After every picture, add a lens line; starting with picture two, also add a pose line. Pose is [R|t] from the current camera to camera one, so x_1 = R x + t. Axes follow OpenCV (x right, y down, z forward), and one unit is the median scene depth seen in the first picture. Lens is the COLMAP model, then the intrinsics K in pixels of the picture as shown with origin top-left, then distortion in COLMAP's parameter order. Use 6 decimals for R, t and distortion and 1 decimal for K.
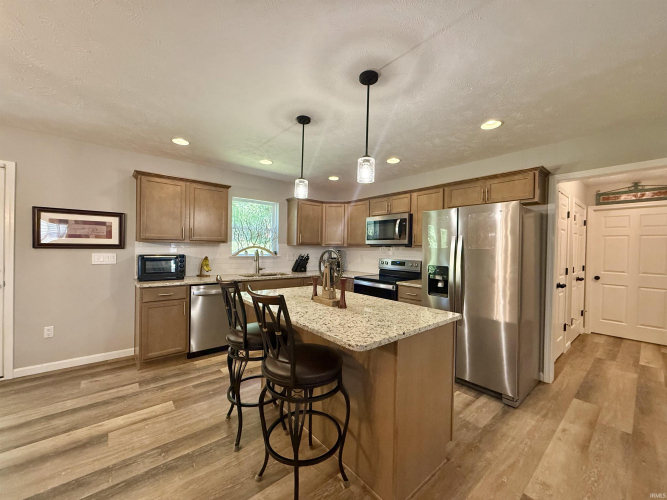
lens RADIAL K [[266.6, 0, 331.4], [0, 266.6, 250.5], [0, 0, 1]] dist [0.000327, 0.000700]
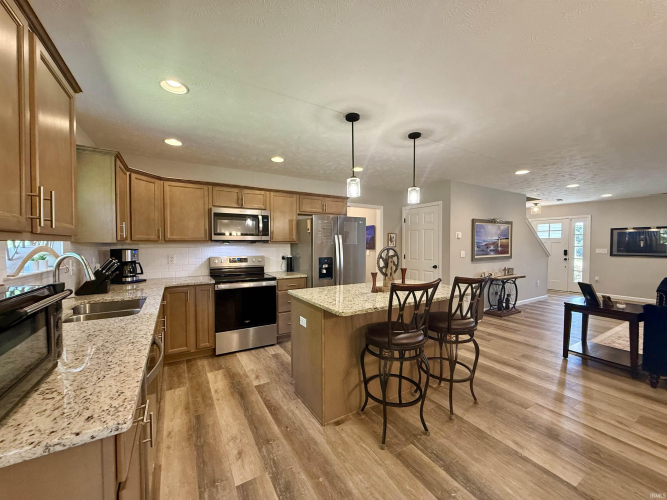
lens RADIAL K [[266.6, 0, 332.8], [0, 266.6, 251.2], [0, 0, 1]] dist [0.000327, 0.000700]
pose [[0.155333, -0.046144, 0.986784, -0.786372], [0.010428, 0.998929, 0.045070, -0.028743], [-0.987807, 0.003290, 0.155648, 0.653299]]
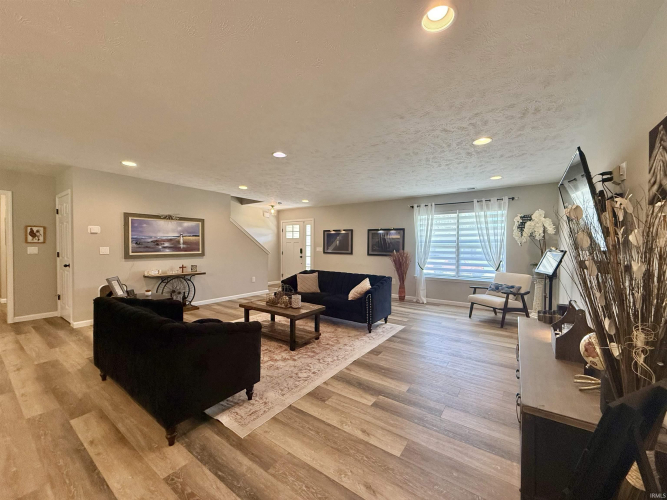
lens RADIAL K [[266.6, 0, 333.3], [0, 266.6, 249.4], [0, 0, 1]] dist [0.000327, 0.000700]
pose [[-0.257426, -0.033154, 0.965729, -0.804119], [-0.005955, 0.999447, 0.032724, 0.004554], [-0.966280, 0.002673, -0.257481, -0.598560]]
